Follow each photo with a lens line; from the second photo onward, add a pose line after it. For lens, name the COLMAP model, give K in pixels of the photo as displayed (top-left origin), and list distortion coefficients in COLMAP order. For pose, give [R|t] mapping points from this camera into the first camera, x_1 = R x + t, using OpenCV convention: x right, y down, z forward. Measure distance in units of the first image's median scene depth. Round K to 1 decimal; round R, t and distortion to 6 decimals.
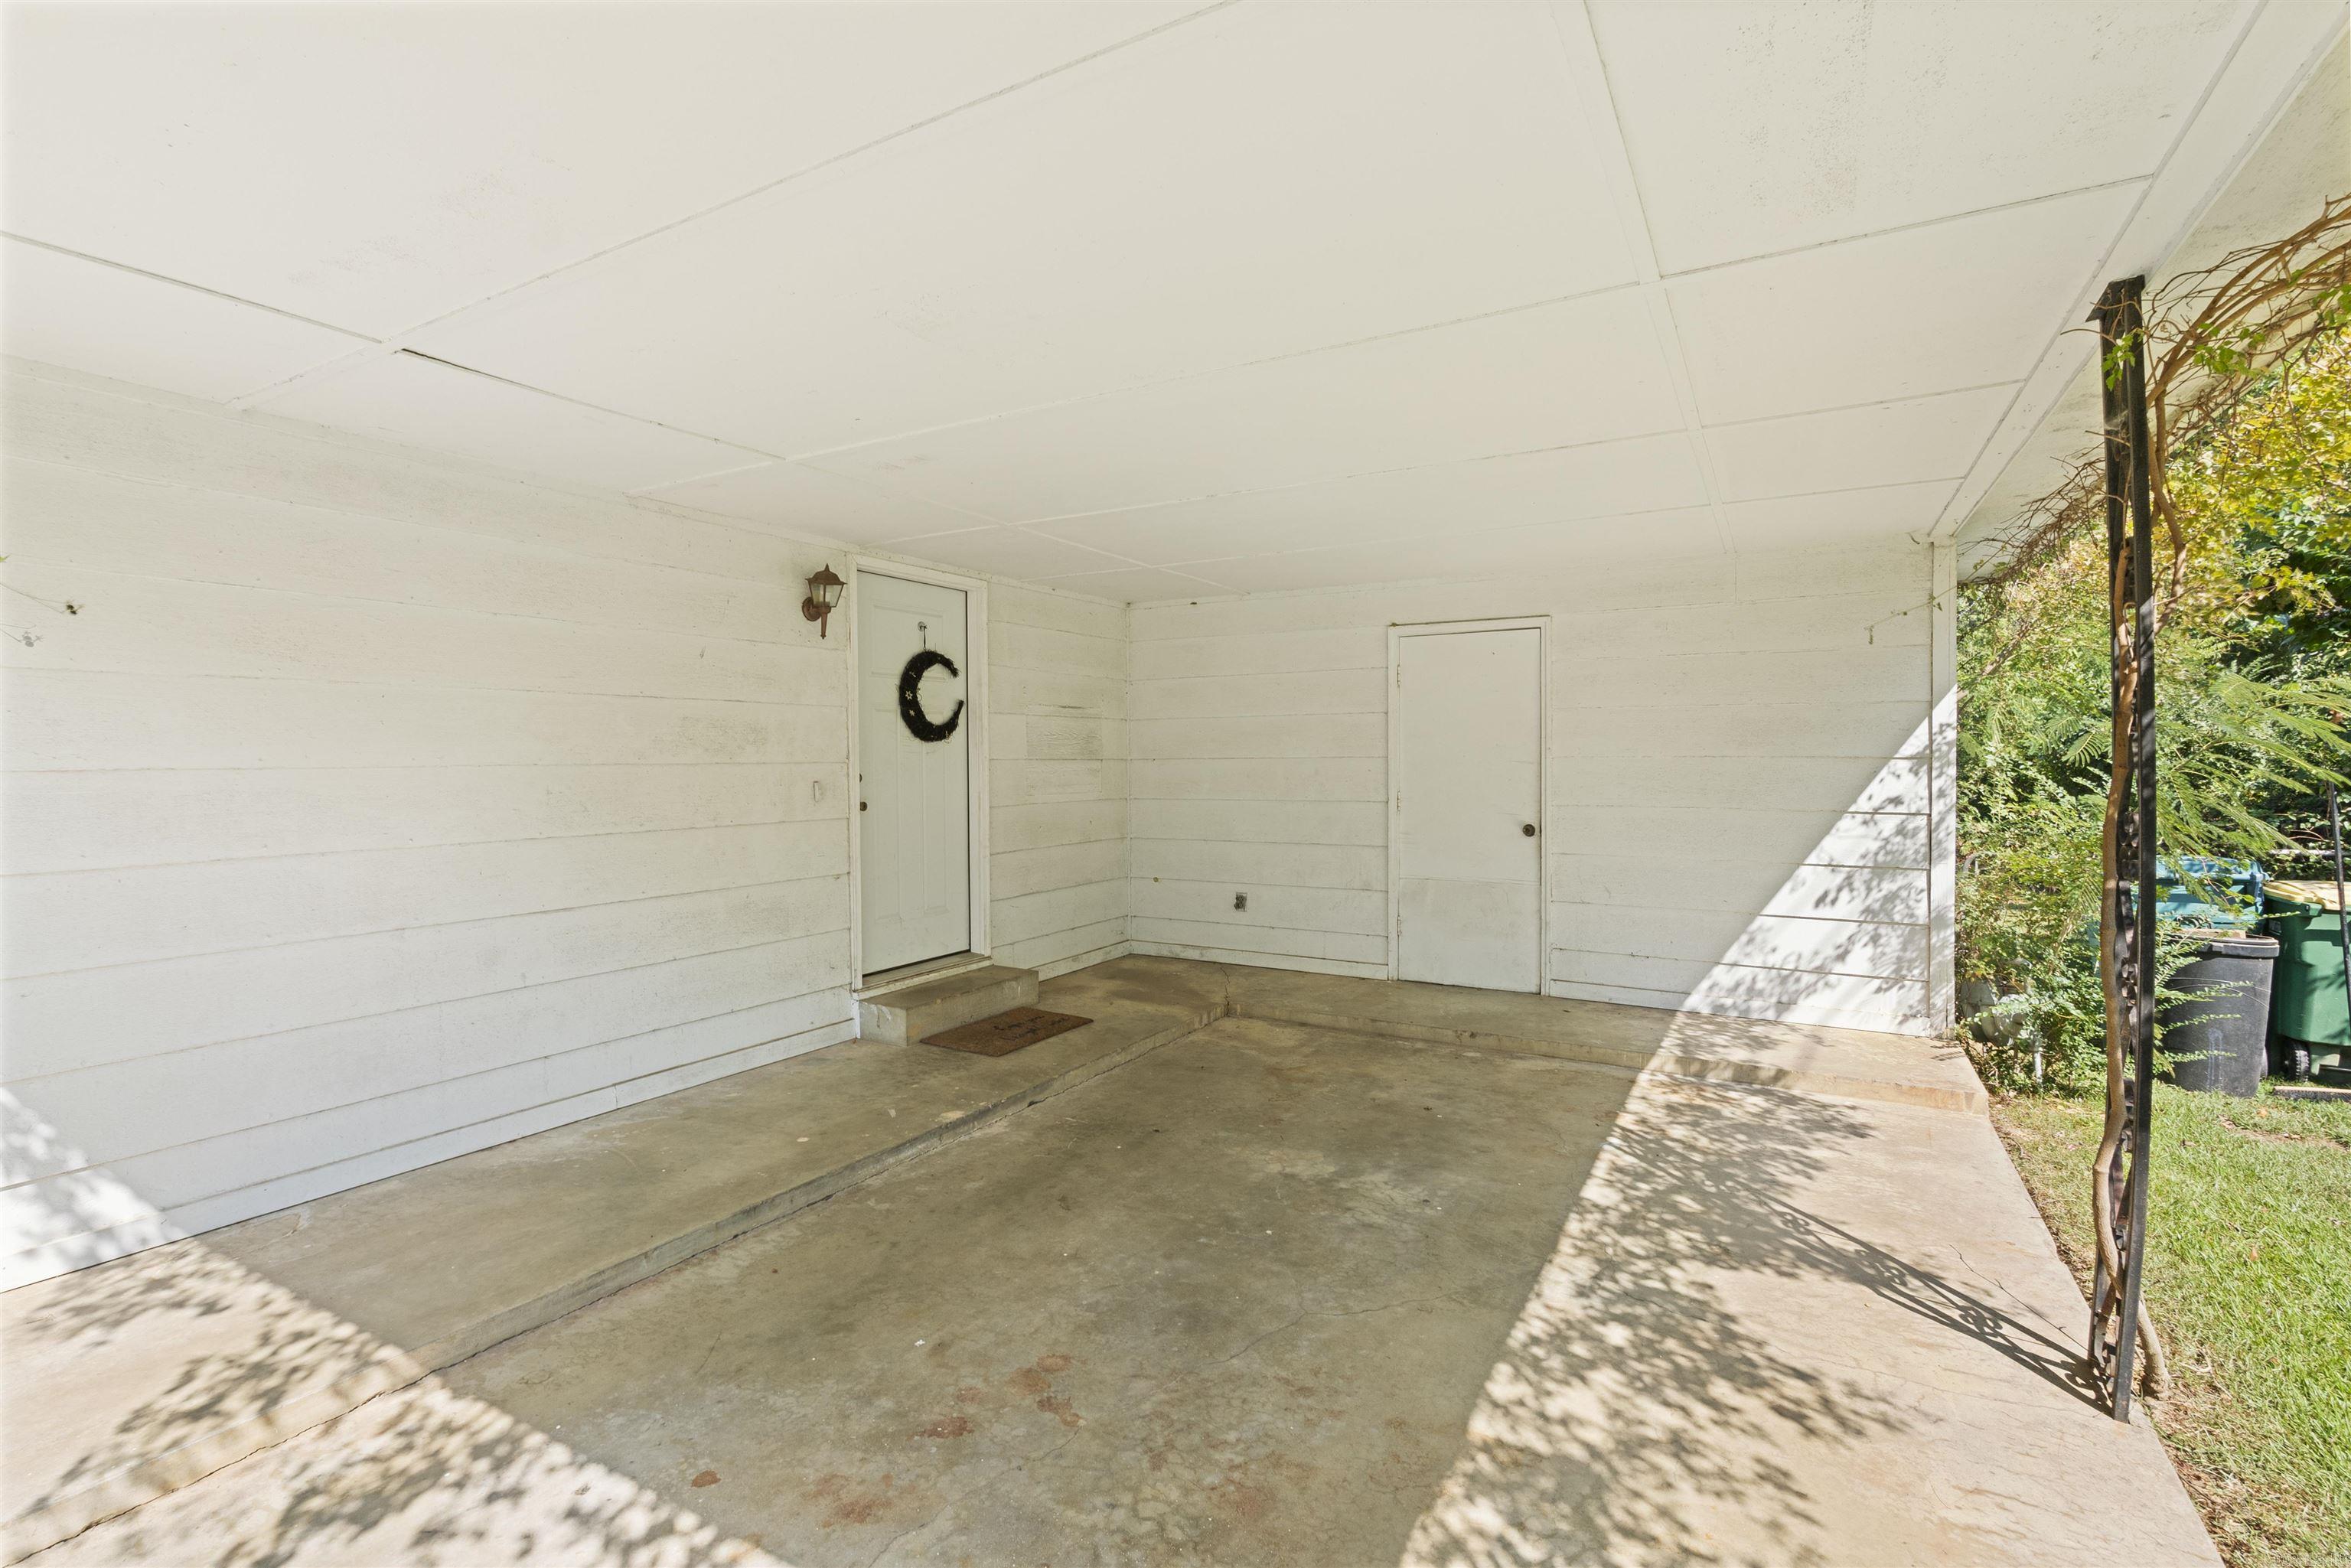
lens RADIAL K [[1086.6, 0, 1176.2], [0, 1086.6, 778.5], [0, 0, 1]] dist [-0.009191, 0.000669]
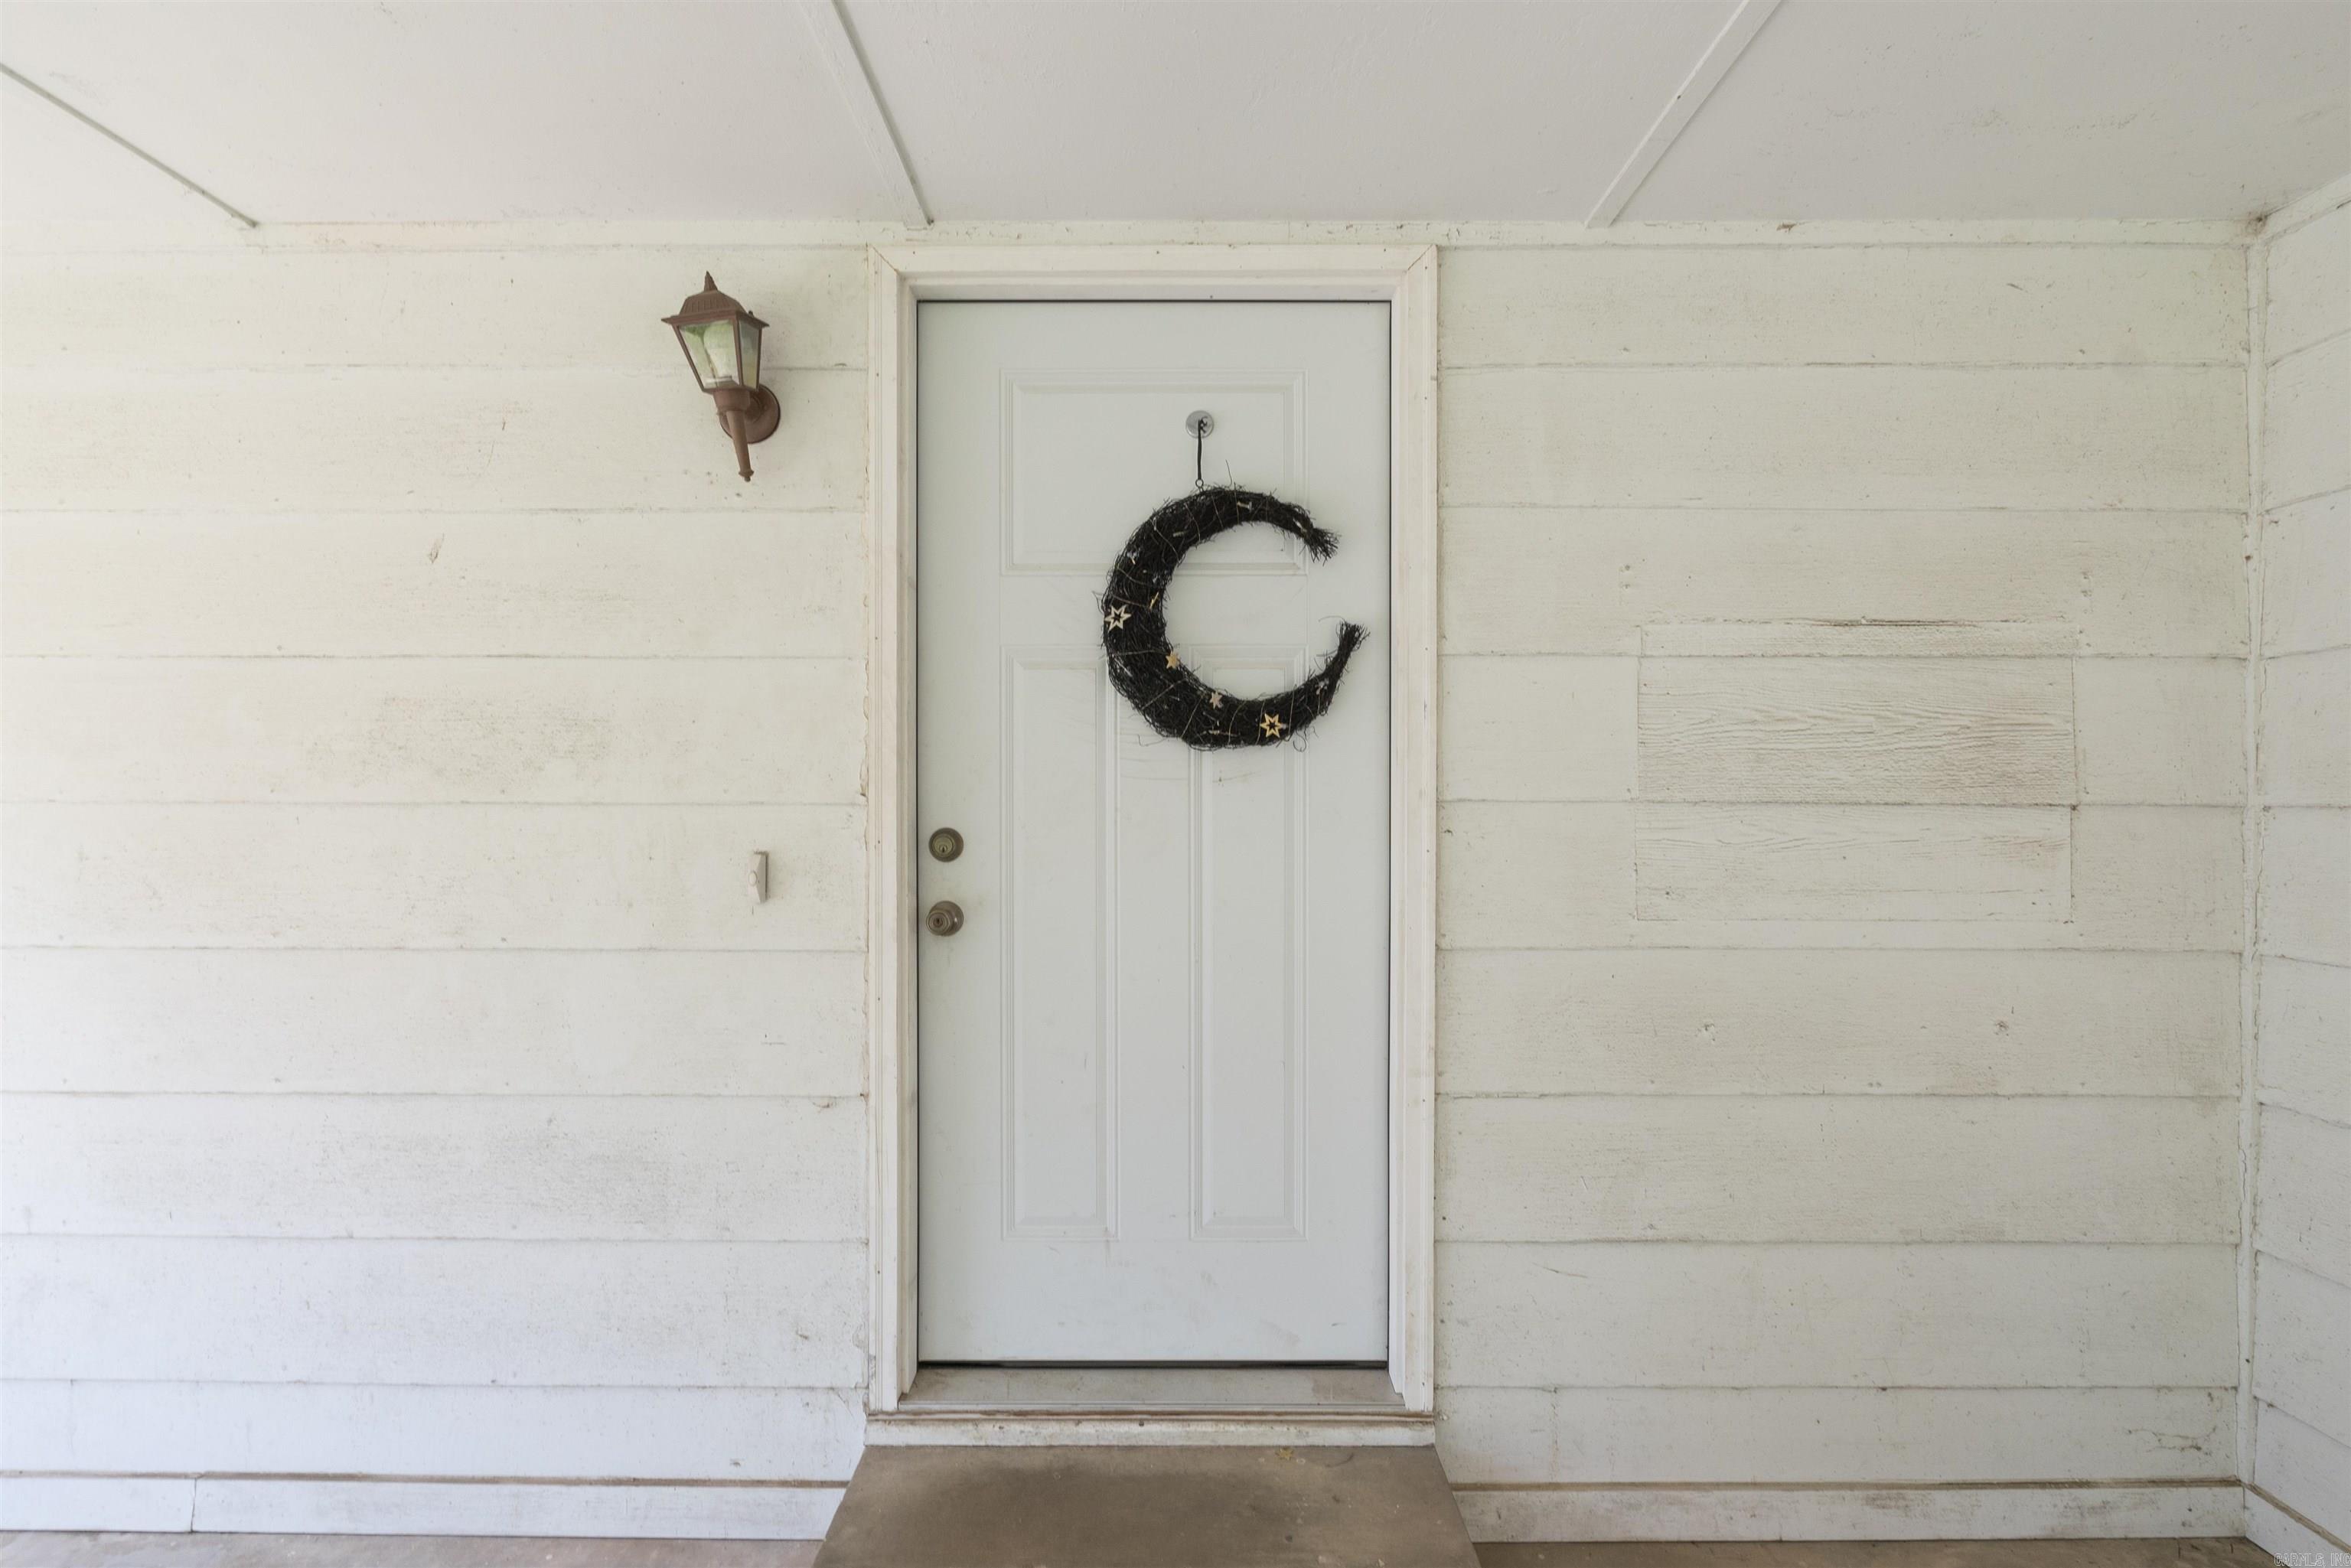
lens RADIAL K [[1086.6, 0, 1176.2], [0, 1086.6, 778.5], [0, 0, 1]] dist [-0.009191, 0.000669]
pose [[0.492158, 0.009381, -0.870455, 0.071403], [-0.022194, 0.999752, -0.001774, -0.022927], [0.870223, 0.020192, 0.492244, 0.811339]]
